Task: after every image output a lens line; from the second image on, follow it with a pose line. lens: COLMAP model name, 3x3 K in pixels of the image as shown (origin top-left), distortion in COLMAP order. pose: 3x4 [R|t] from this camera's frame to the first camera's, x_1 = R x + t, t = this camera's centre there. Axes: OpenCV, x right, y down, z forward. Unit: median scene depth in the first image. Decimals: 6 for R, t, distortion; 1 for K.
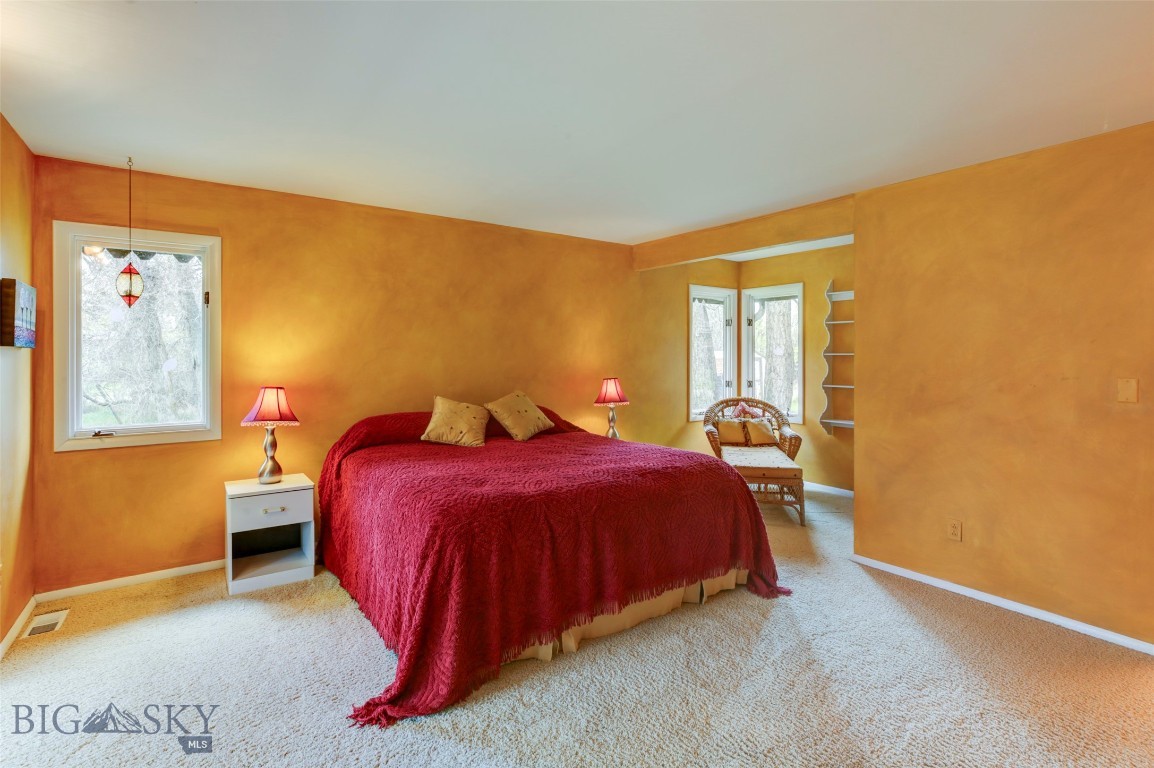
lens RADIAL K [[554.0, 0, 580.2], [0, 554.0, 359.6], [0, 0, 1]] dist [-0.004320, -0.000362]
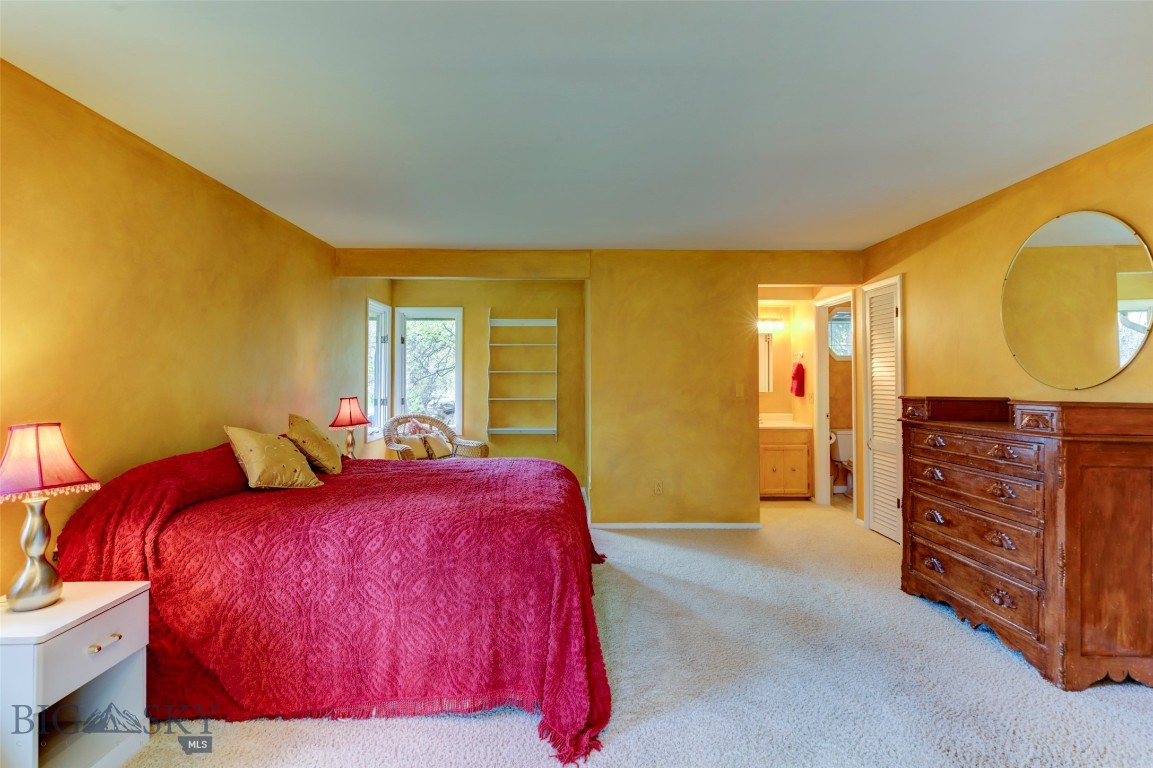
lens RADIAL K [[577.9, 0, 571.4], [0, 577.9, 374.3], [0, 0, 1]] dist [-0.002854, -0.000098]
pose [[0.576955, 0.001637, 0.816774, -0.576351], [0.006796, 0.999954, -0.006805, 0.006464], [-0.816747, 0.009477, 0.576917, 0.212052]]
